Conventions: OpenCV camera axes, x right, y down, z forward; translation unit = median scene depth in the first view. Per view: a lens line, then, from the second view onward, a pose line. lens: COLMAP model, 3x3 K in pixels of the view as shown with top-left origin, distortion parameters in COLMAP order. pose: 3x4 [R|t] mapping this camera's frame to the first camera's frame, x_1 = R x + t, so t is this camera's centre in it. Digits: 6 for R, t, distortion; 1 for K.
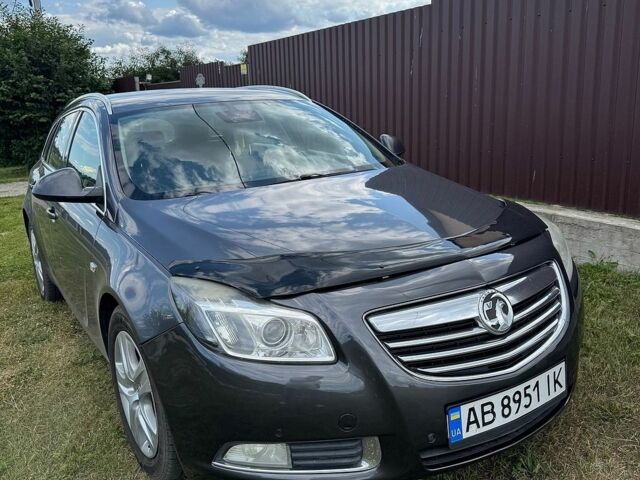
lens RADIAL K [[599.1, 0, 328.8], [0, 599.1, 230.4], [0, 0, 1]] dist [0.112597, -0.227982]
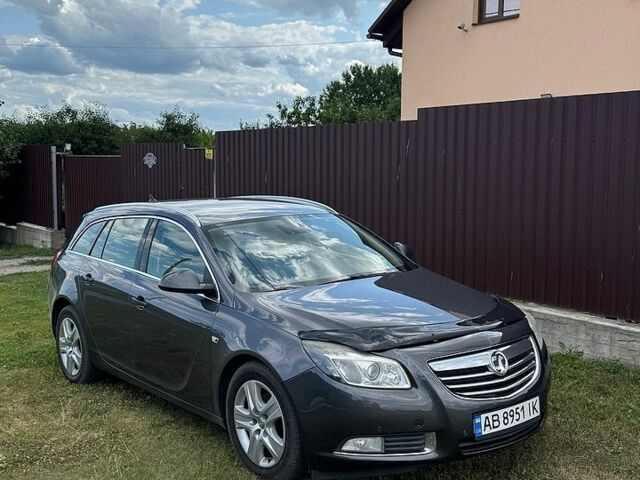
lens RADIAL K [[763.4, 0, 324.2], [0, 763.4, 228.9], [0, 0, 1]] dist [0.129081, -0.296664]
pose [[0.995216, 0.025481, 0.094312, -0.427965], [-0.012555, 0.990739, -0.135195, 0.061410], [-0.096884, 0.133365, 0.986320, -1.146510]]
